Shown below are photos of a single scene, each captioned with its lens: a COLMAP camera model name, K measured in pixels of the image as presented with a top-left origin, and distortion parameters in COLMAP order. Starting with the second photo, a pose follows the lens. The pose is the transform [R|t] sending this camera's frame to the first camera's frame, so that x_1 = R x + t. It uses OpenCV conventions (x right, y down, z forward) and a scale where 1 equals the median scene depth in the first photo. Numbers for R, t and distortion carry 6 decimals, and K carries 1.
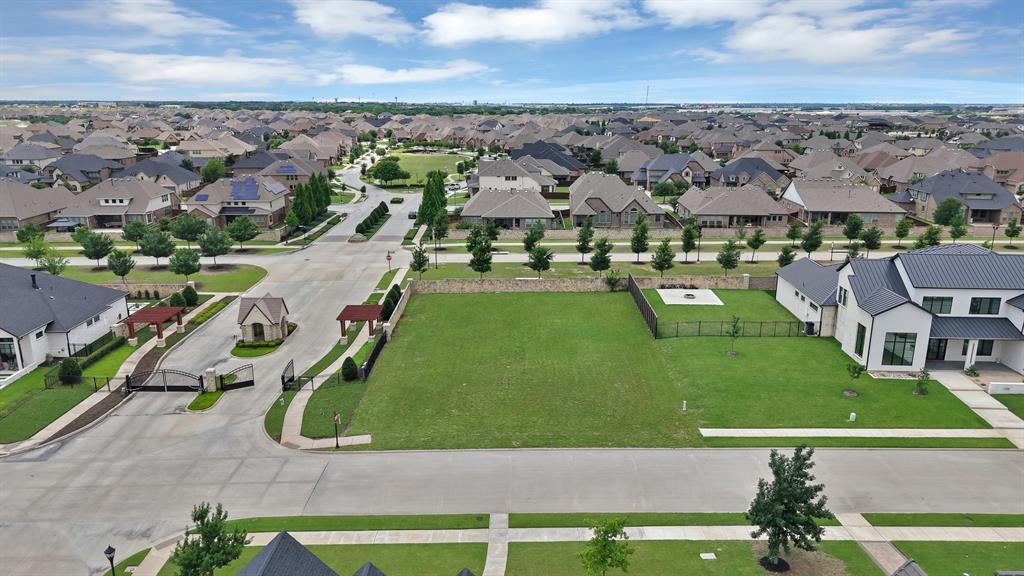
lens RADIAL K [[694.8, 0, 512.0], [0, 694.8, 288.0], [0, 0, 1]] dist [0.020578, -0.026347]
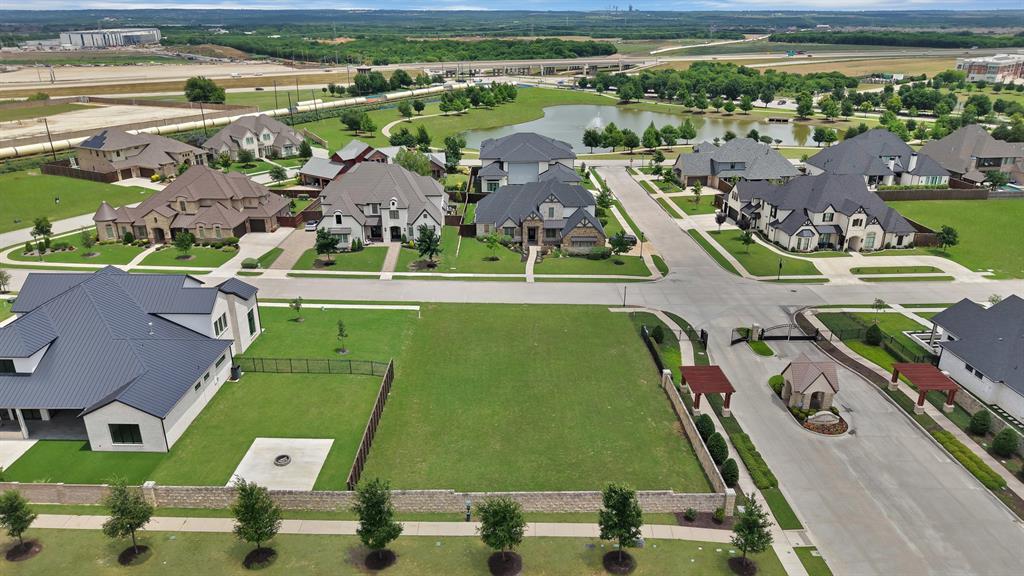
lens RADIAL K [[696.5, 0, 499.9], [0, 696.5, 286.7], [0, 0, 1]] dist [-0.000347, 0.004984]
pose [[-0.999976, 0.003742, -0.005854, 0.048226], [-0.000437, 0.806965, 0.590599, -0.522303], [0.006934, 0.590587, -0.806944, 1.449389]]
